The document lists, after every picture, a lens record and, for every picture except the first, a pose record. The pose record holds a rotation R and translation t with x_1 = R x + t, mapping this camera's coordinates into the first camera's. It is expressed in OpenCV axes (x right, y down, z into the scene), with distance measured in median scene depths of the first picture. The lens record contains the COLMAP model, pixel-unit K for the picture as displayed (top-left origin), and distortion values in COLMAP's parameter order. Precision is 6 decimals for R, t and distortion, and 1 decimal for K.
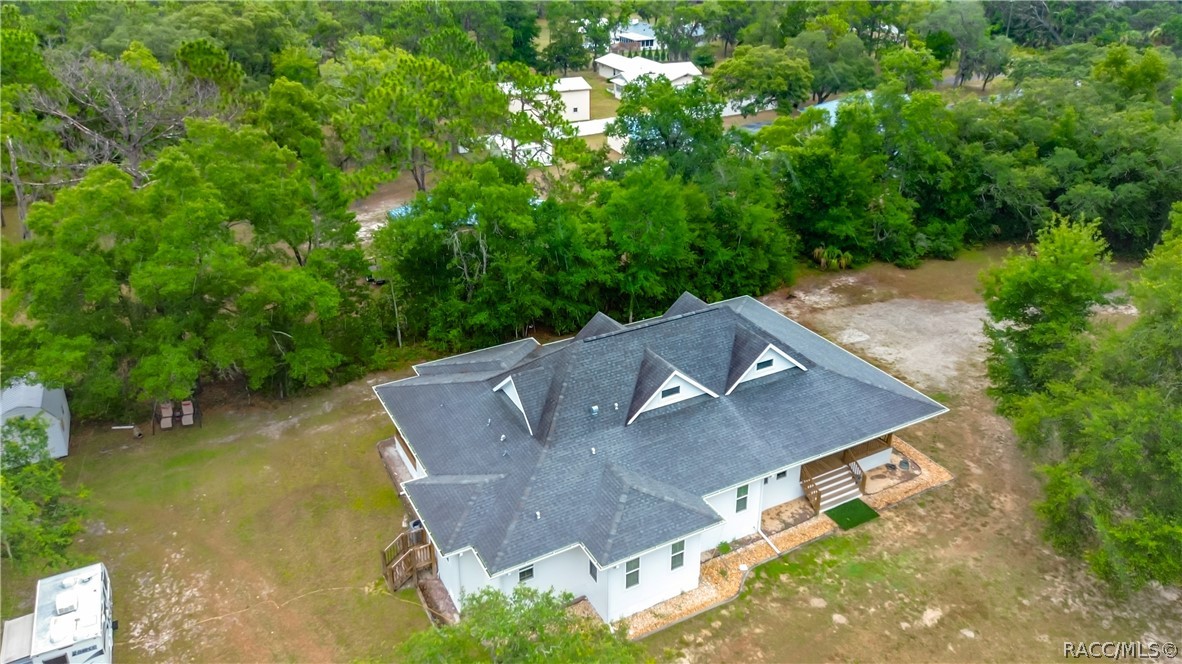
lens RADIAL K [[863.9, 0, 592.0], [0, 863.9, 329.0], [0, 0, 1]] dist [0.012662, 0.000320]
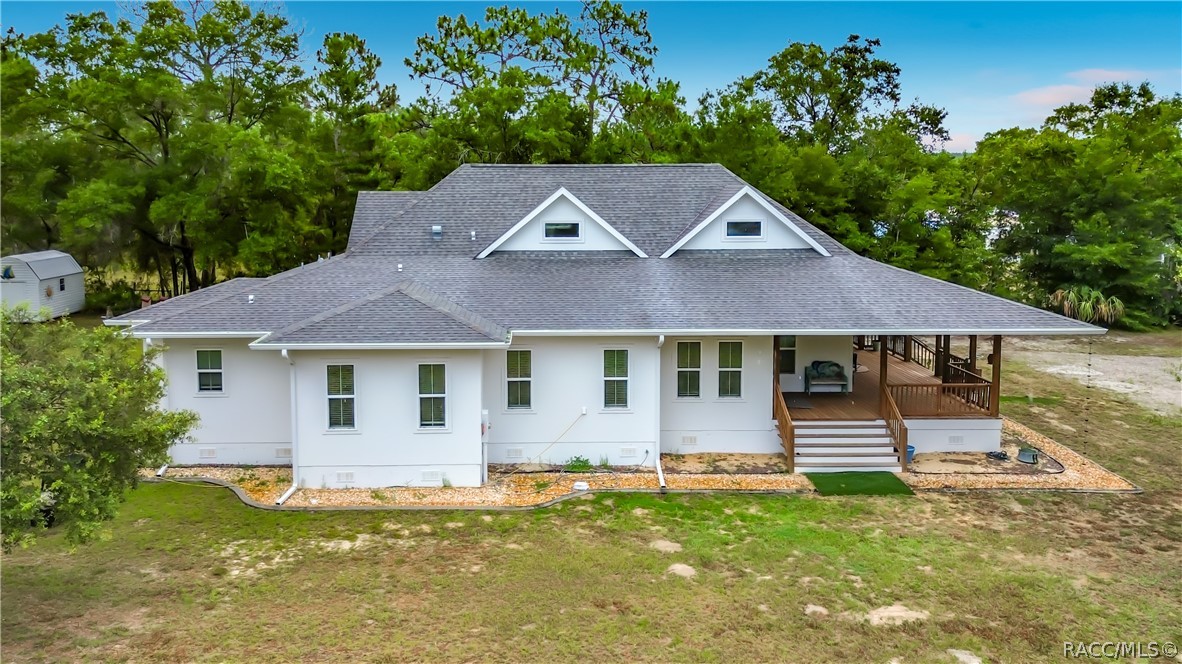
lens RADIAL K [[863.9, 0, 588.8], [0, 863.9, 334.7], [0, 0, 1]] dist [0.012662, 0.000320]
pose [[0.883077, 0.049756, -0.466583, 0.443081], [-0.199021, 0.940206, -0.276413, 0.342801], [0.424931, 0.336954, 0.840176, 0.507338]]
